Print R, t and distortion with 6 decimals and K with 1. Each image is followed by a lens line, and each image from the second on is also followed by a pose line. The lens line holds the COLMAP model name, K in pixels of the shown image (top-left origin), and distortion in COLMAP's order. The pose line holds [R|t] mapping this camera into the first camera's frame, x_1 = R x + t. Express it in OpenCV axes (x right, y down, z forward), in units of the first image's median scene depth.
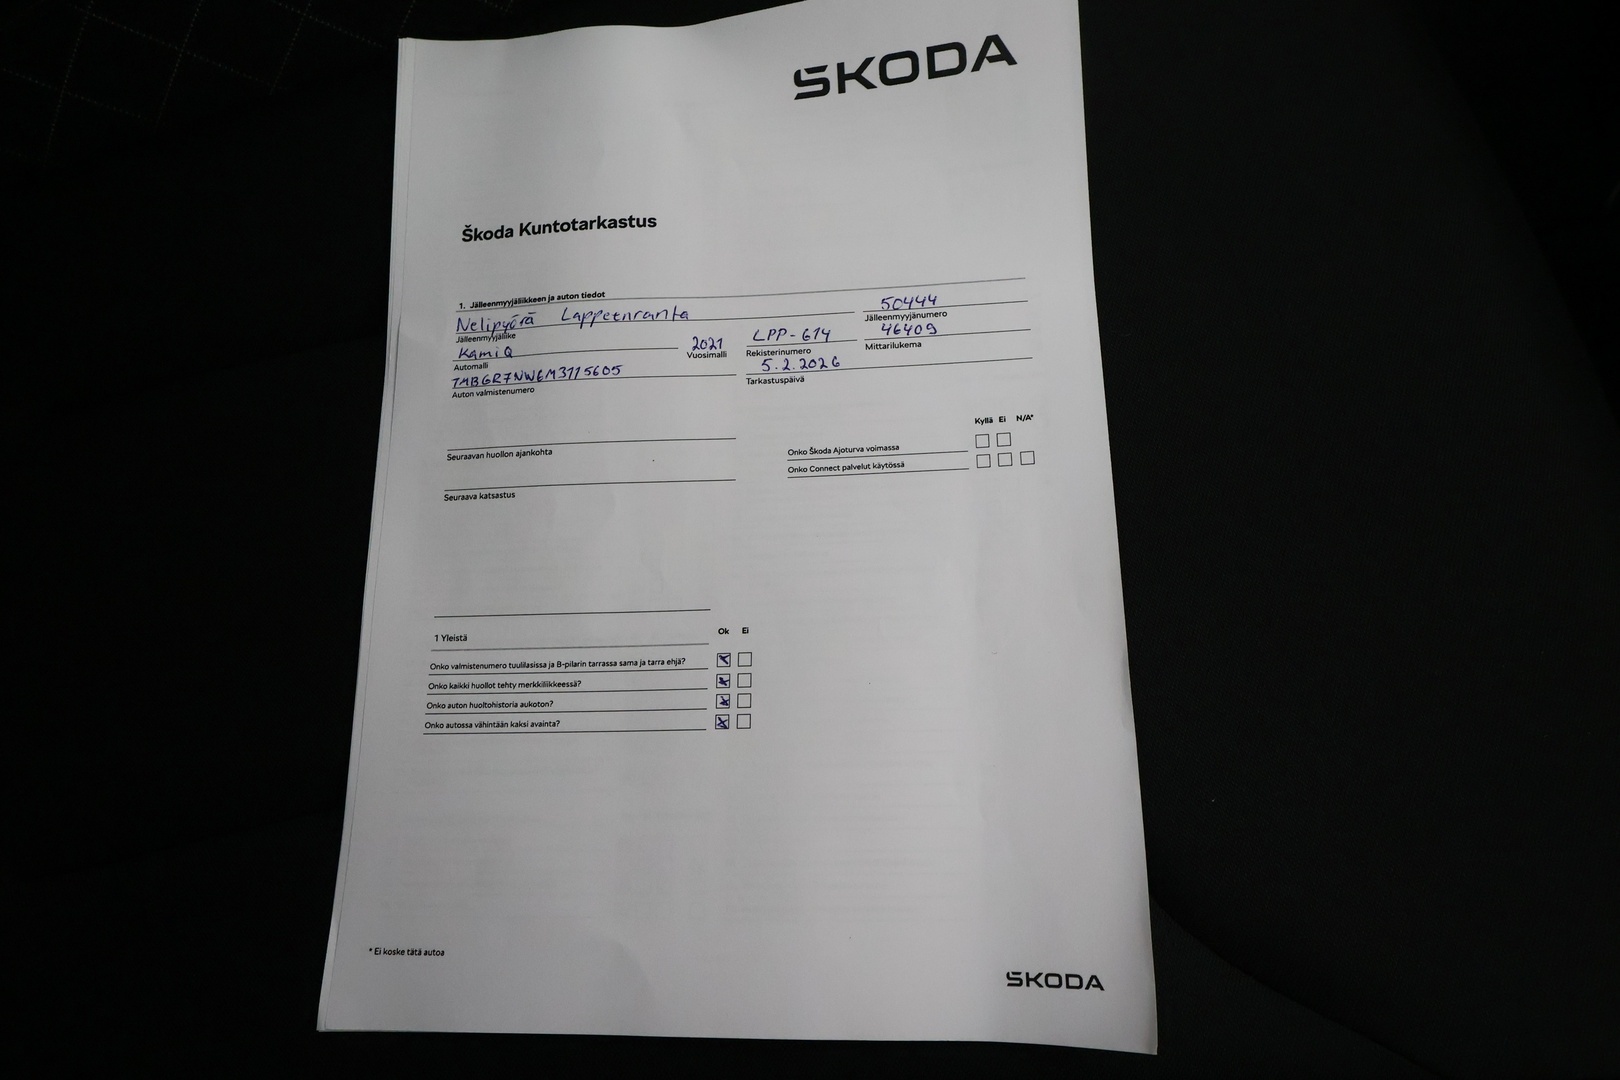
lens RADIAL K [[942.2, 0, 810.0], [0, 942.2, 540.0], [0, 0, 1]] dist [-0.002532, -0.002049]
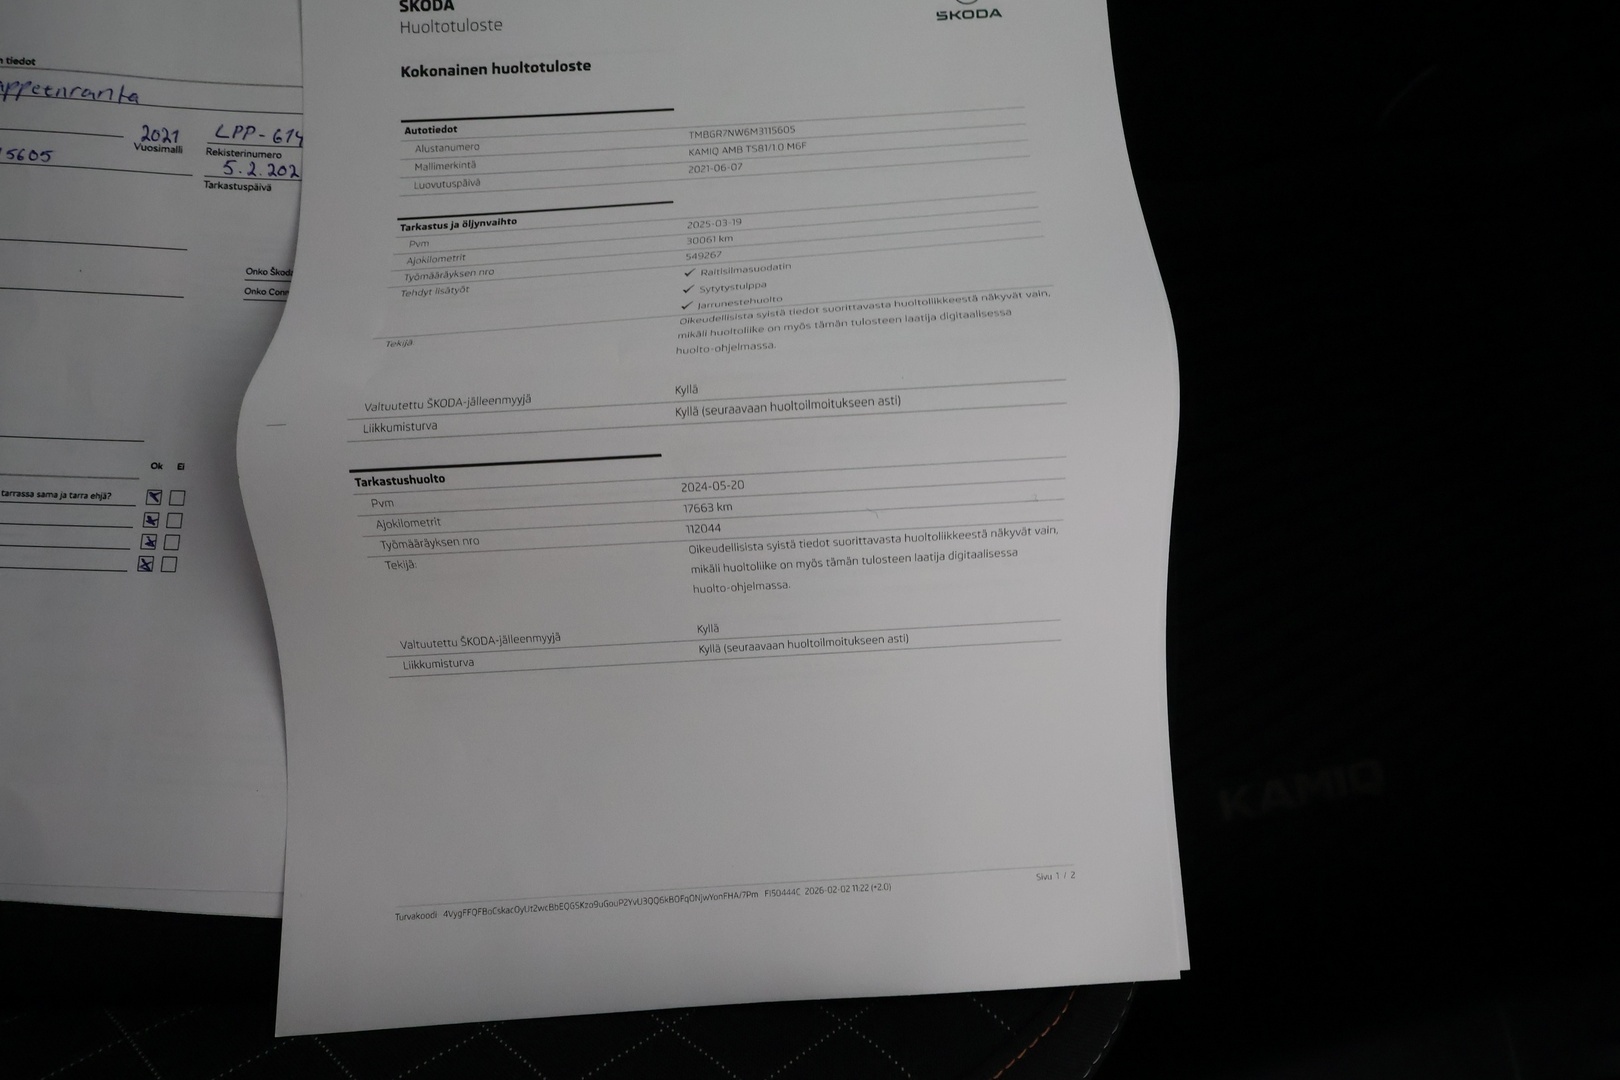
lens RADIAL K [[942.2, 0, 810.0], [0, 942.2, 540.0], [0, 0, 1]] dist [-0.002532, -0.002049]
pose [[0.990297, 0.054133, 0.127994, 0.396849], [-0.072229, 0.987334, 0.141262, -0.005770], [-0.118725, -0.149136, 0.981663, 0.024139]]
